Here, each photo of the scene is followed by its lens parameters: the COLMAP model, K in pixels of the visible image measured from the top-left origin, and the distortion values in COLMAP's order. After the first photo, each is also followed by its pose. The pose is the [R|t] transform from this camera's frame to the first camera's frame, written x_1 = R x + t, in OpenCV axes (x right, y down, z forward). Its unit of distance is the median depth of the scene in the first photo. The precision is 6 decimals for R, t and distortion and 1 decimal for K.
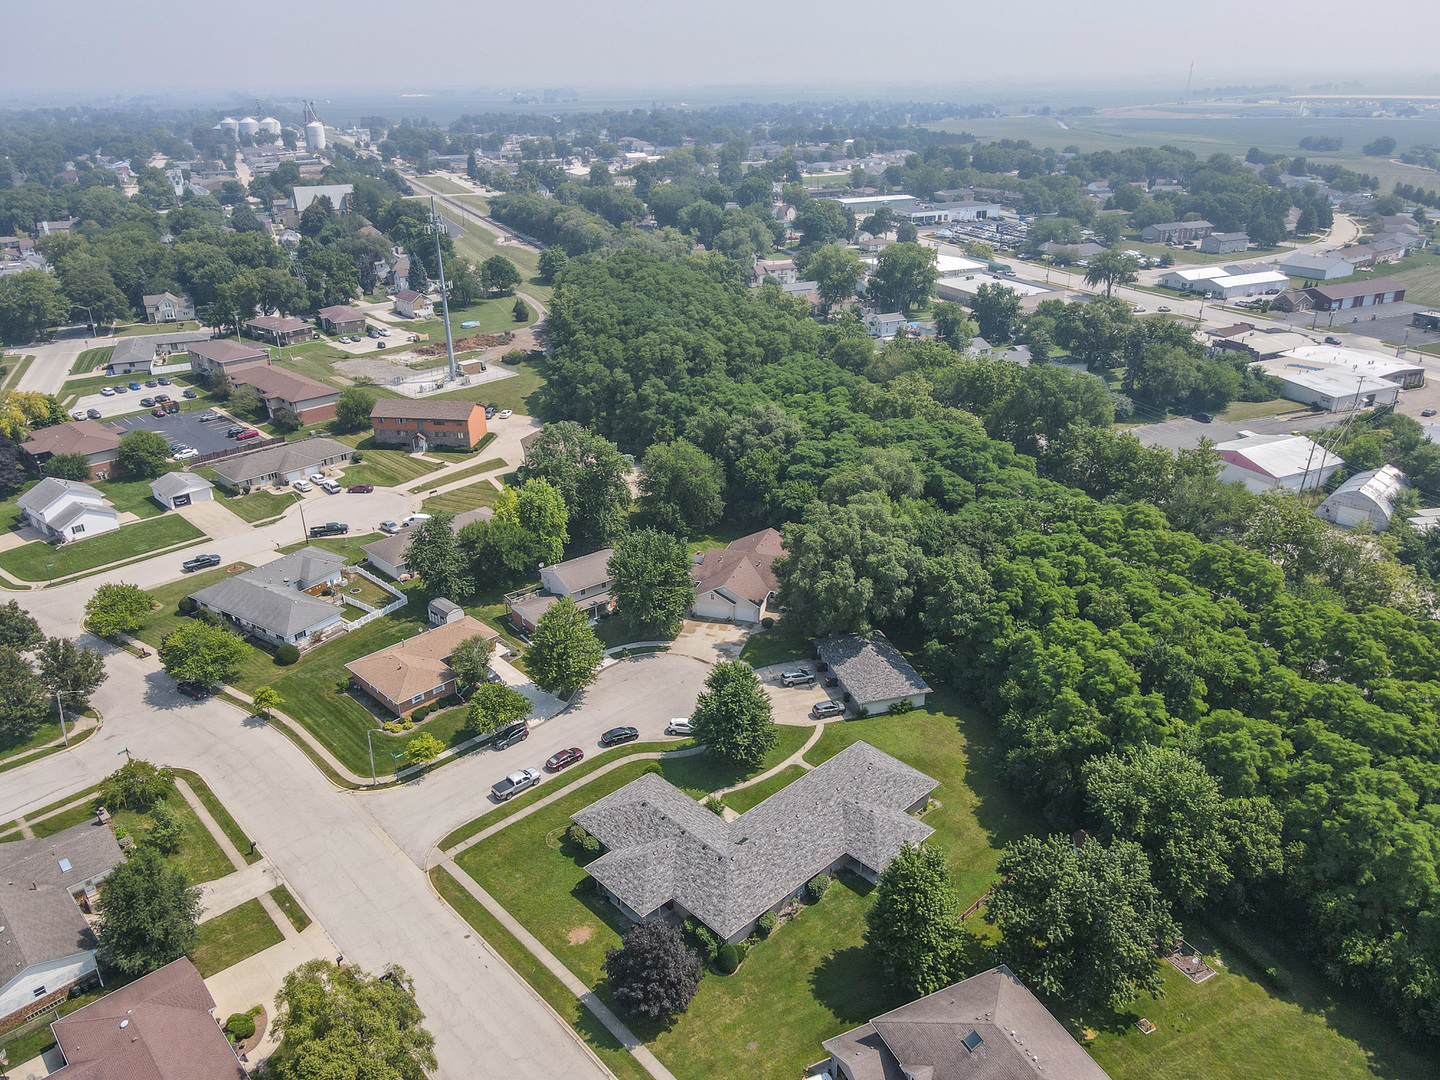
lens RADIAL K [[1062.2, 0, 725.2], [0, 1062.2, 538.8], [0, 0, 1]] dist [0.021039, 0.000974]
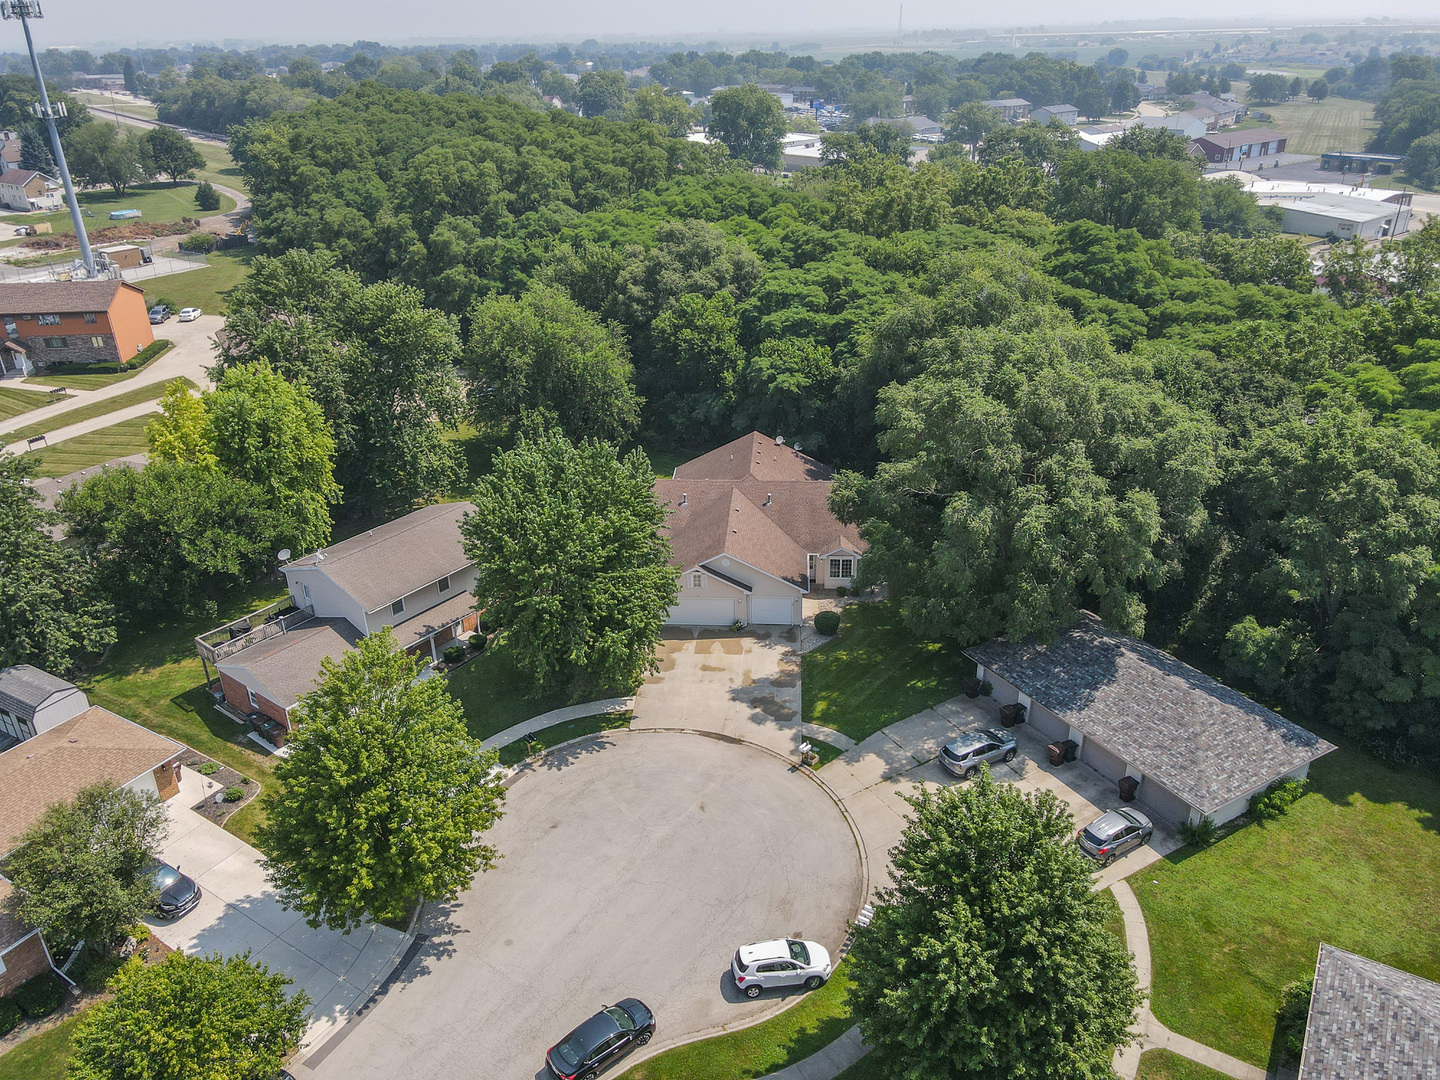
lens RADIAL K [[1062.2, 0, 723.4], [0, 1062.2, 514.4], [0, 0, 1]] dist [0.021039, 0.000974]
pose [[0.969192, -0.107155, 0.221778, -0.085483], [0.105116, 0.994238, 0.021014, 0.016075], [-0.222752, 0.002946, 0.974871, 0.488684]]
